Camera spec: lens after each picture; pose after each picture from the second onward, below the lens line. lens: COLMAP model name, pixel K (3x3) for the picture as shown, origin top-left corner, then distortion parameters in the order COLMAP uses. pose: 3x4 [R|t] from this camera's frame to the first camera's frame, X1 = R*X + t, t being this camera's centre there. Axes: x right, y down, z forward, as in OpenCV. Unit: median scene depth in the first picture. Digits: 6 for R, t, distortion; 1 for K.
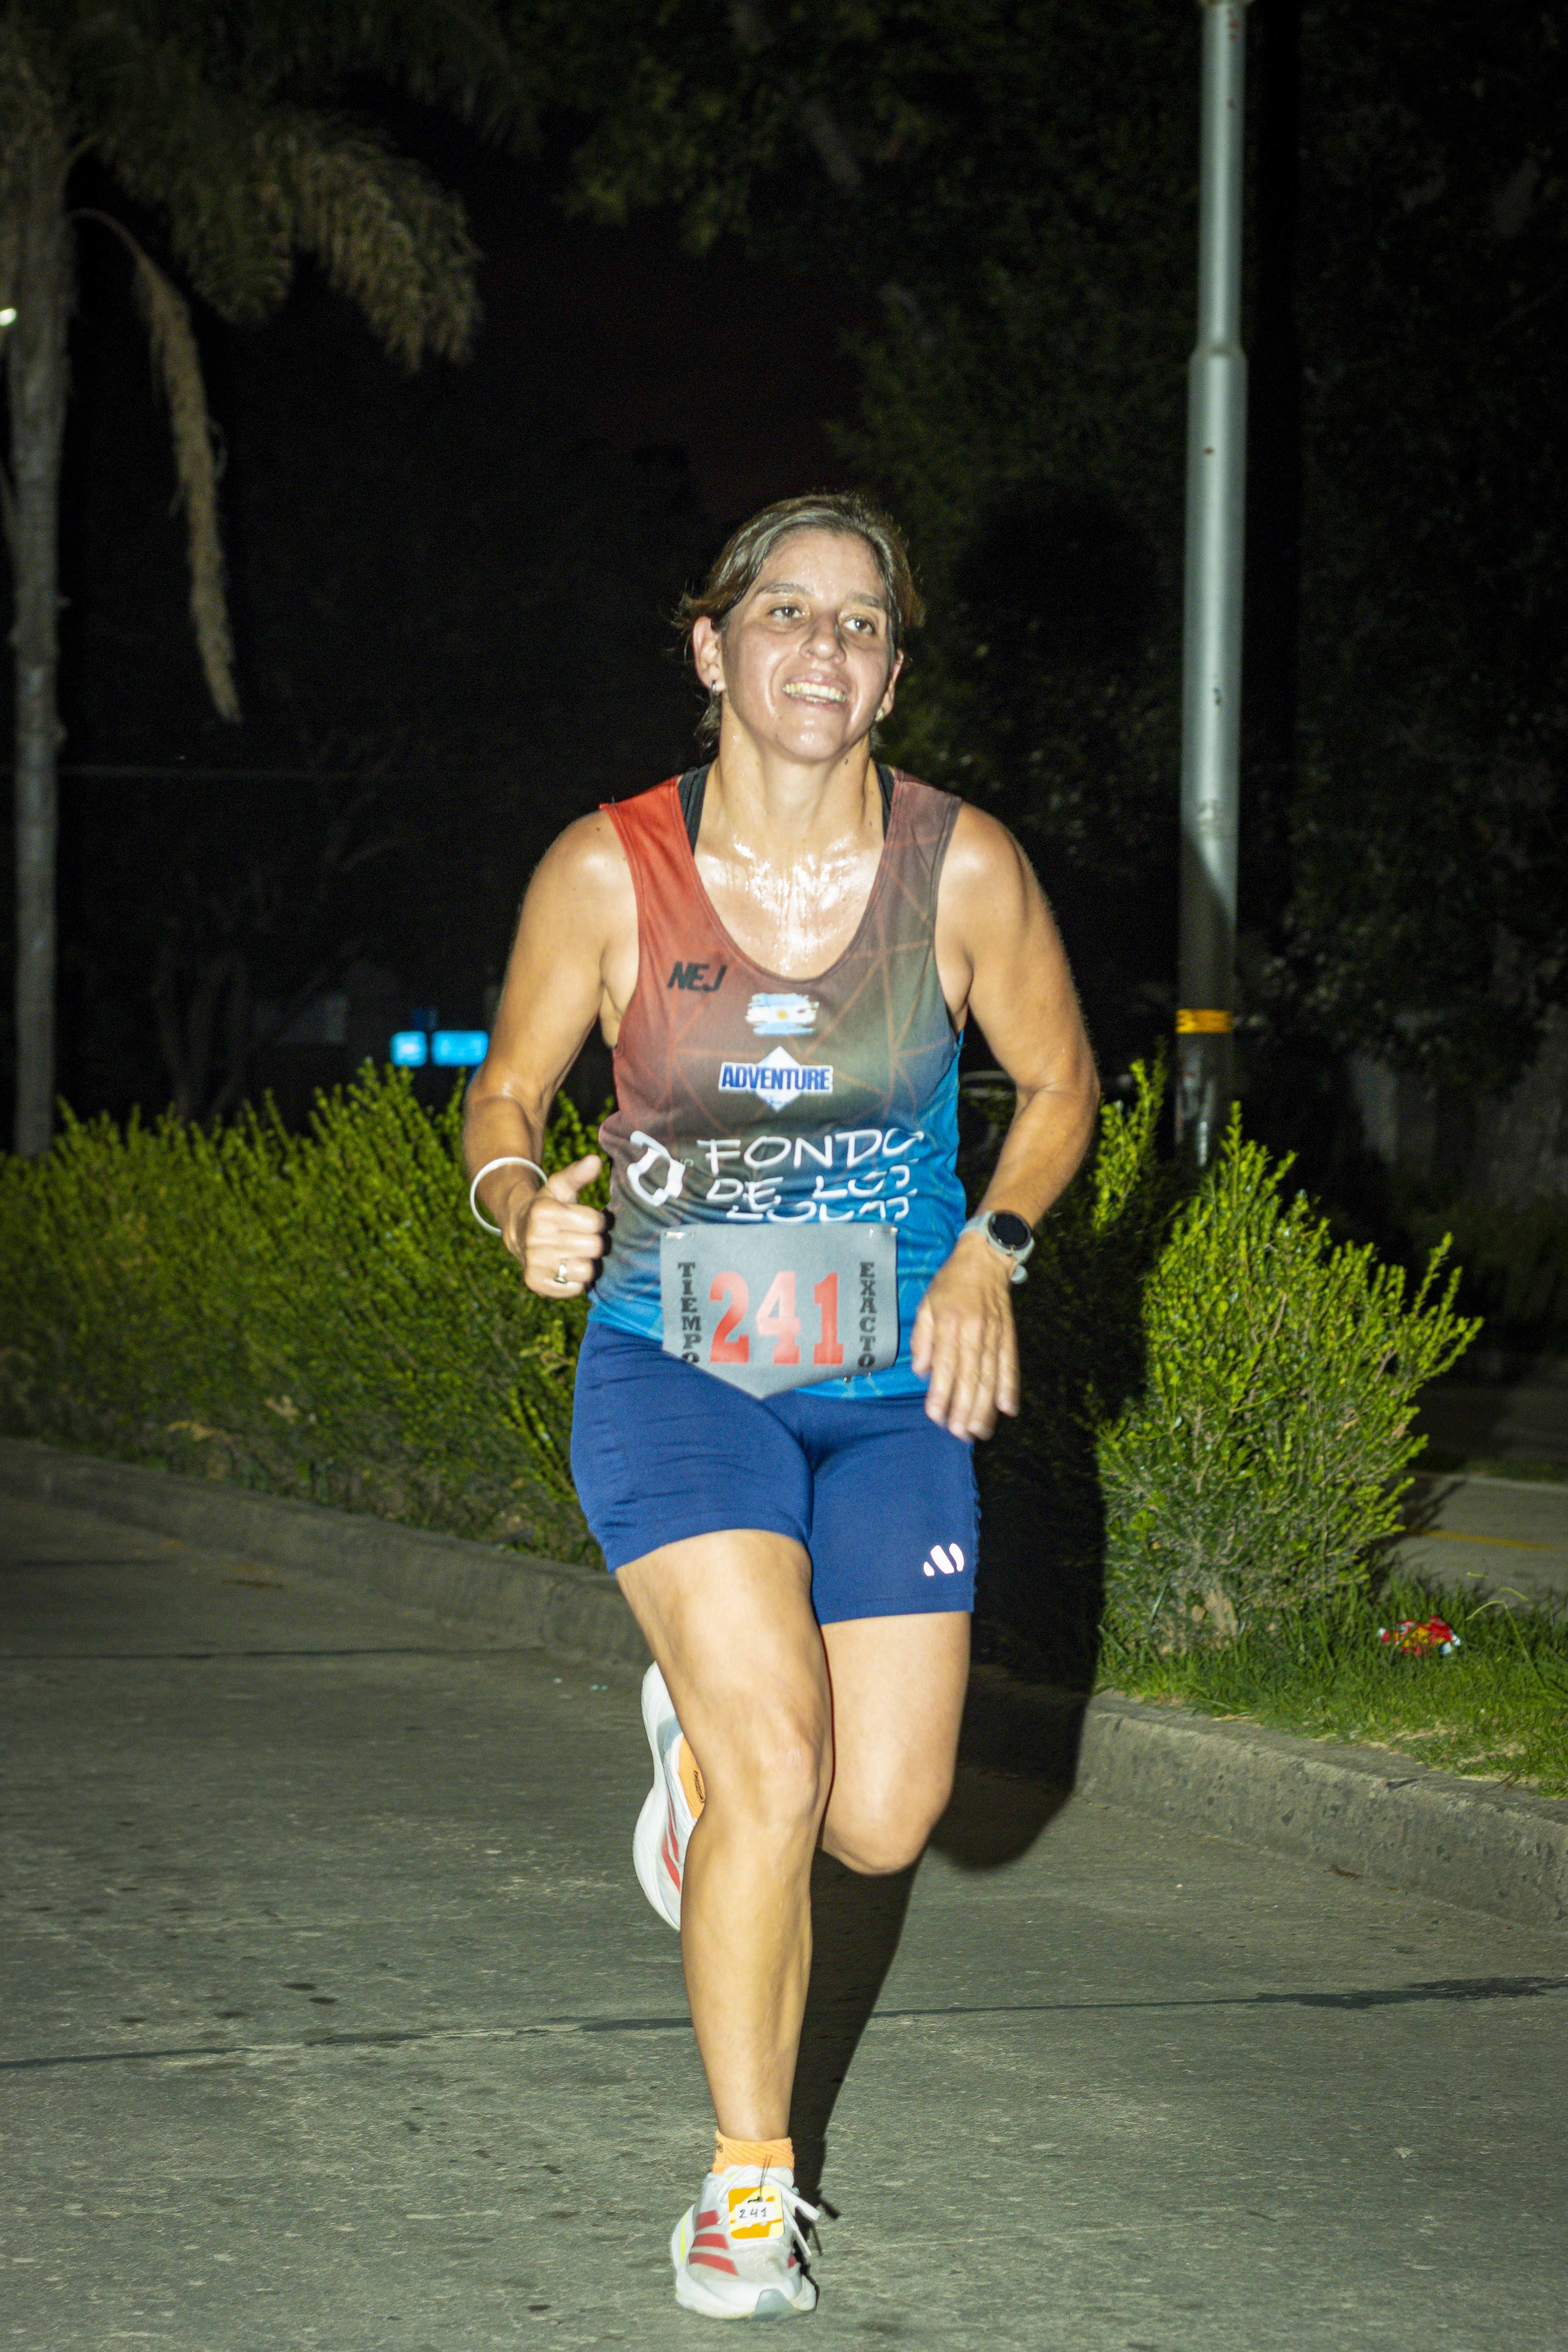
lens RADIAL K [[5356.9, 0, 779.9], [0, 5356.9, 1432.4], [0, 0, 1]] dist [0.119239, 0.093377]
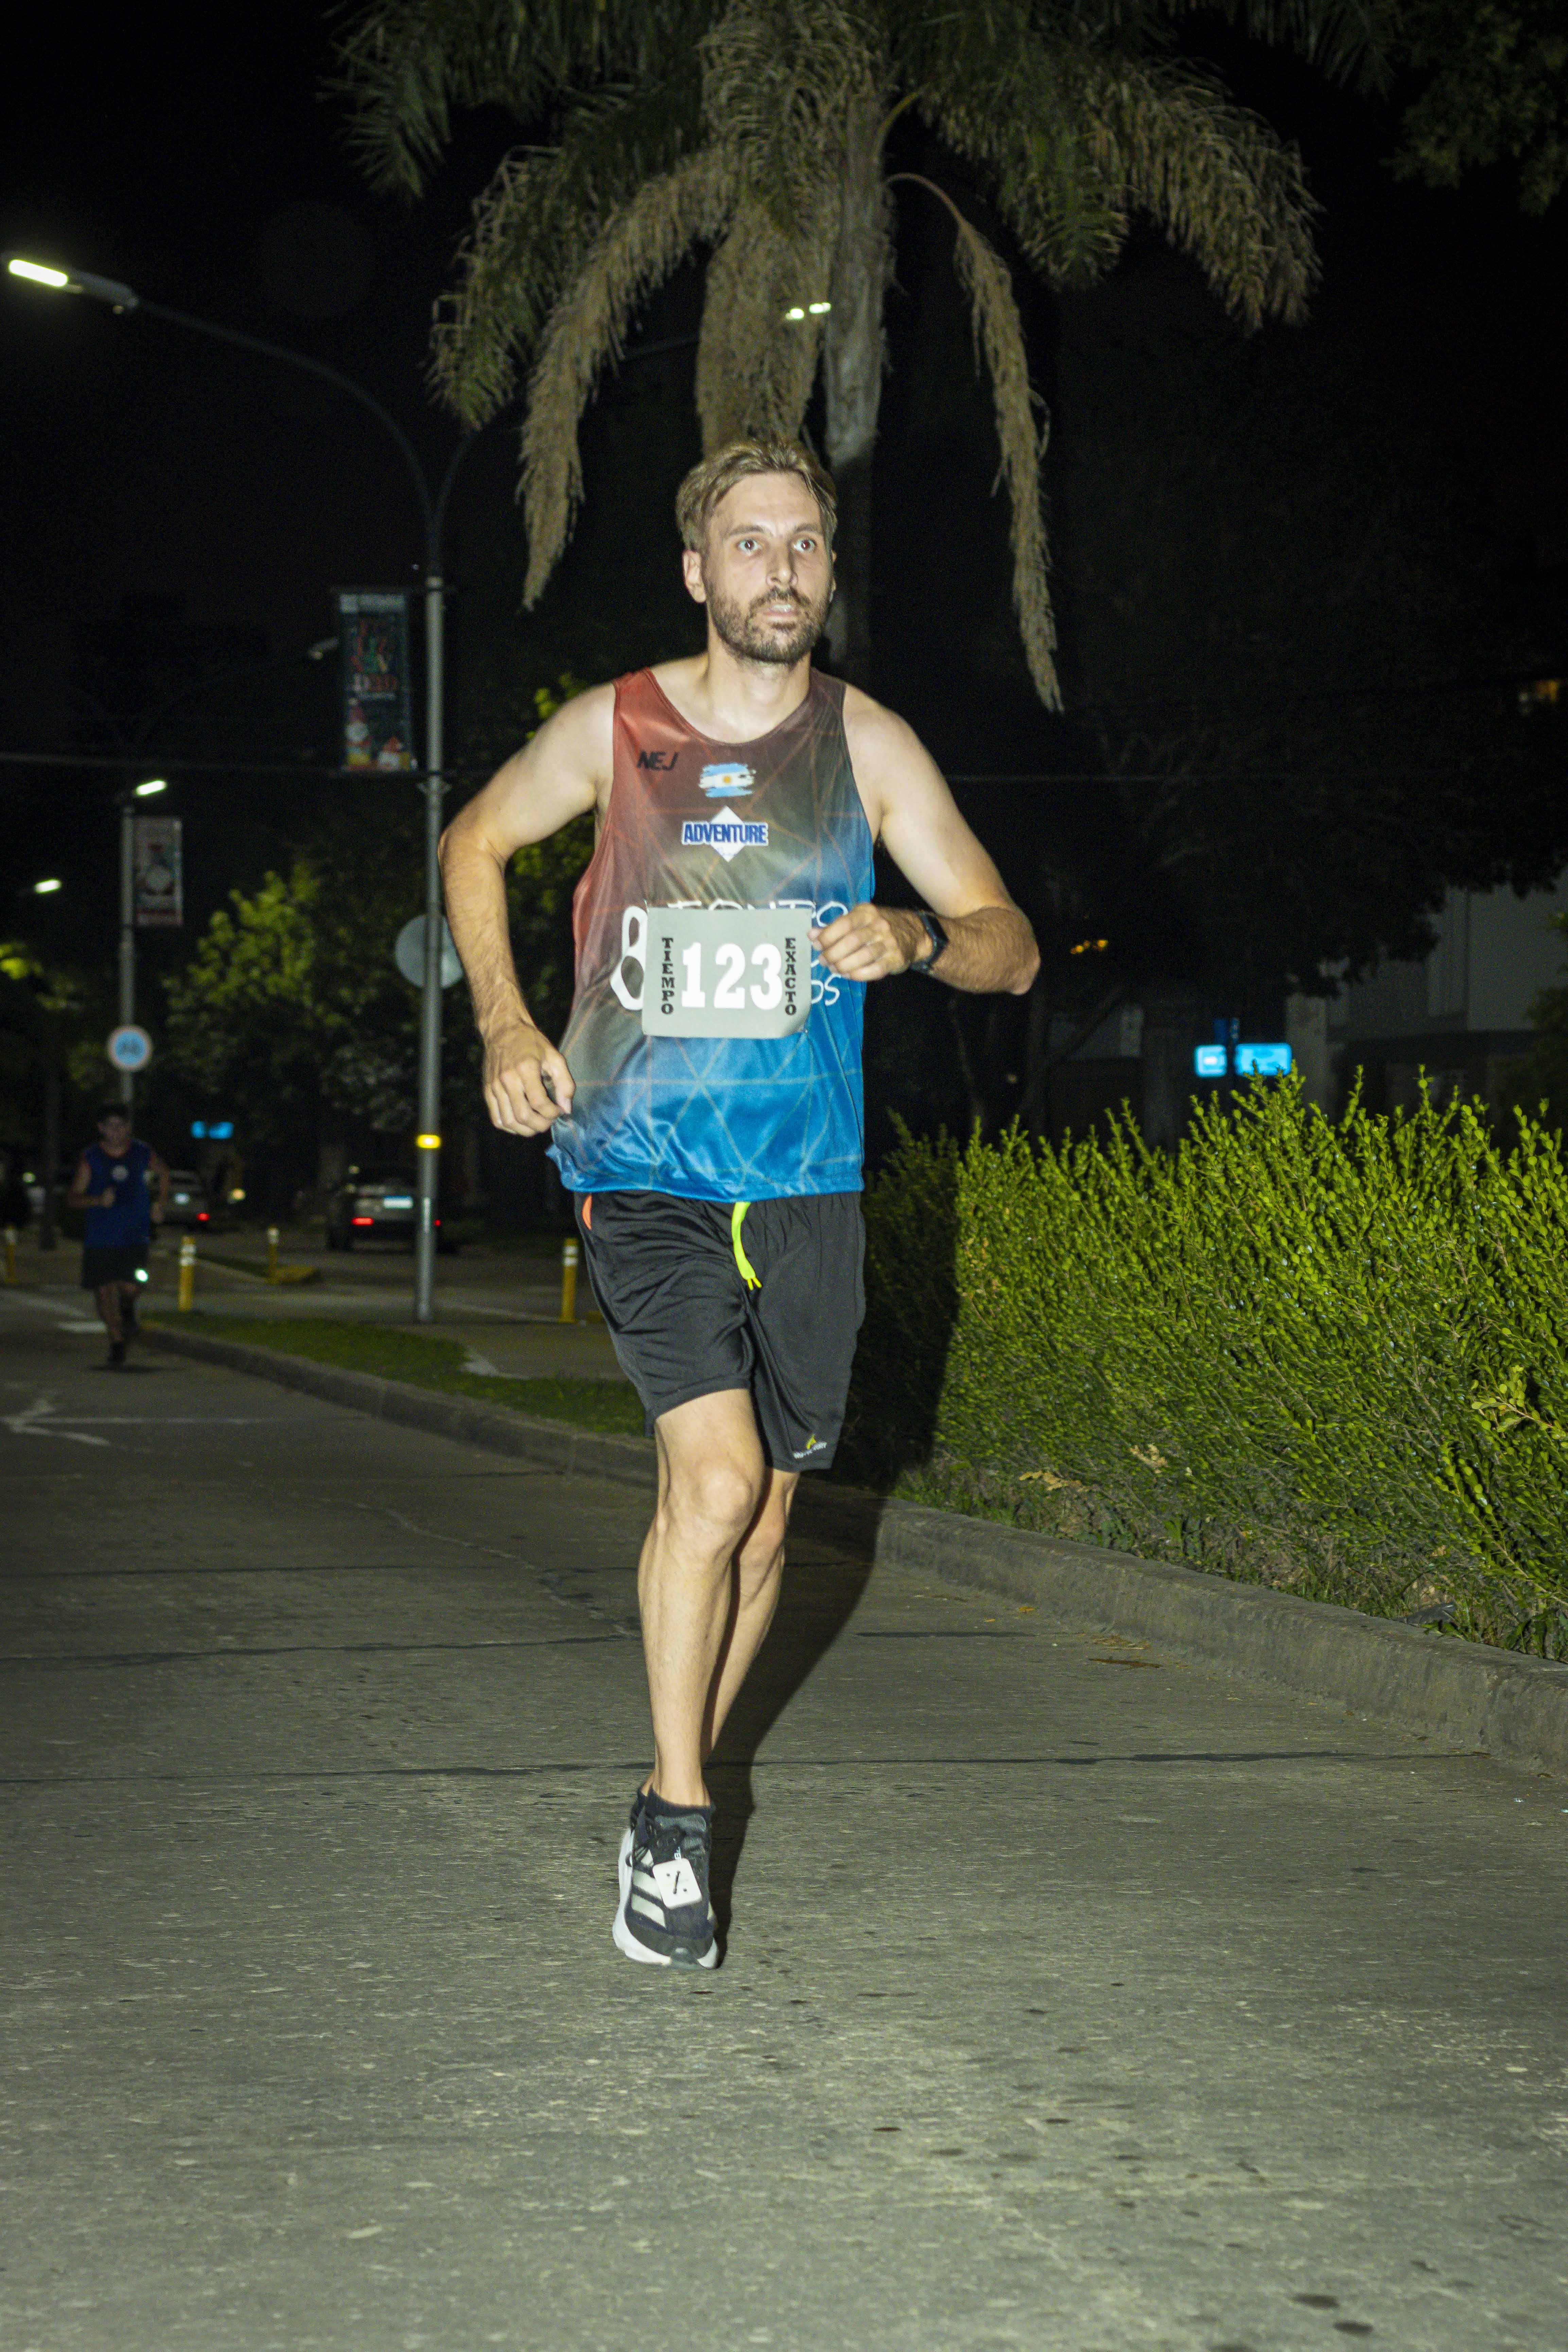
lens RADIAL K [[5356.9, 0, 779.9], [0, 5356.9, 1432.4], [0, 0, 1]] dist [0.119239, 0.093377]
pose [[0.989418, -0.000983, -0.145092, -0.039883], [0.000577, 0.999996, -0.002842, -0.009944], [0.145094, 0.002729, 0.989414, 0.188259]]
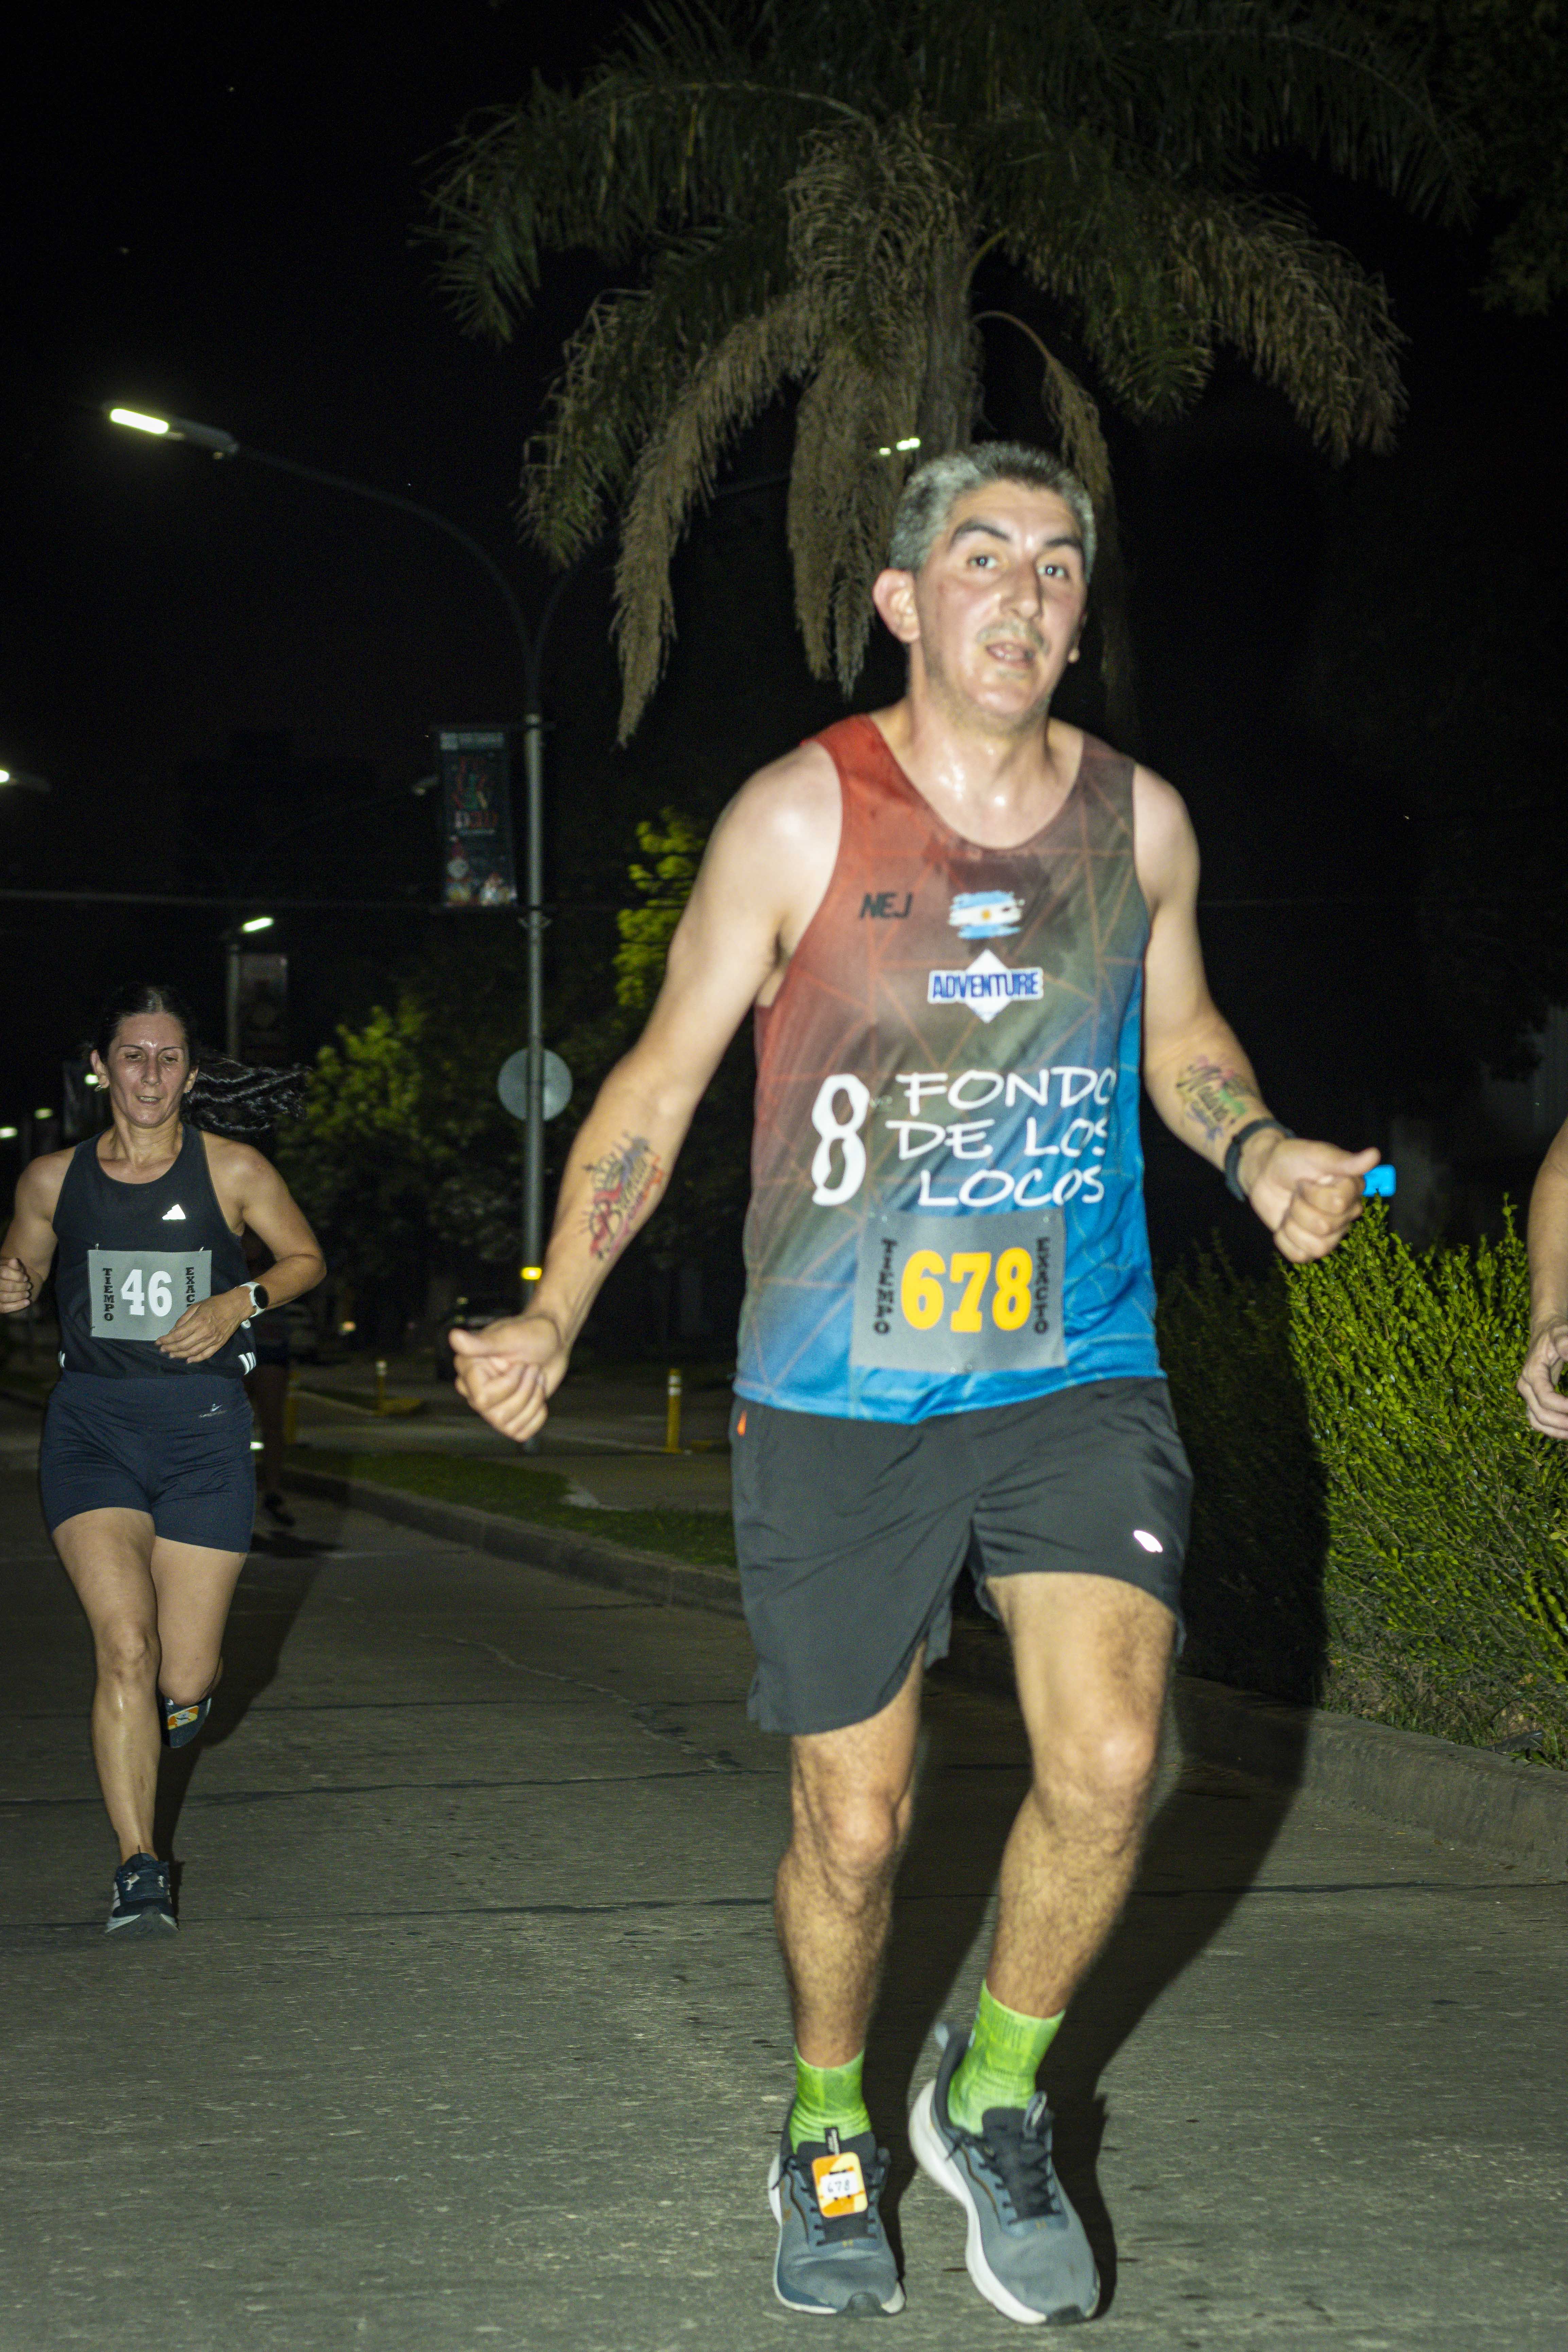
lens RADIAL K [[5356.9, 0, 779.9], [0, 5356.9, 1432.4], [0, 0, 1]] dist [0.119239, 0.093377]
pose [[0.986087, -0.015007, -0.165553, -0.033151], [0.010783, 0.999594, -0.026381, -0.011952], [0.165881, 0.024229, 0.985848, 0.184562]]
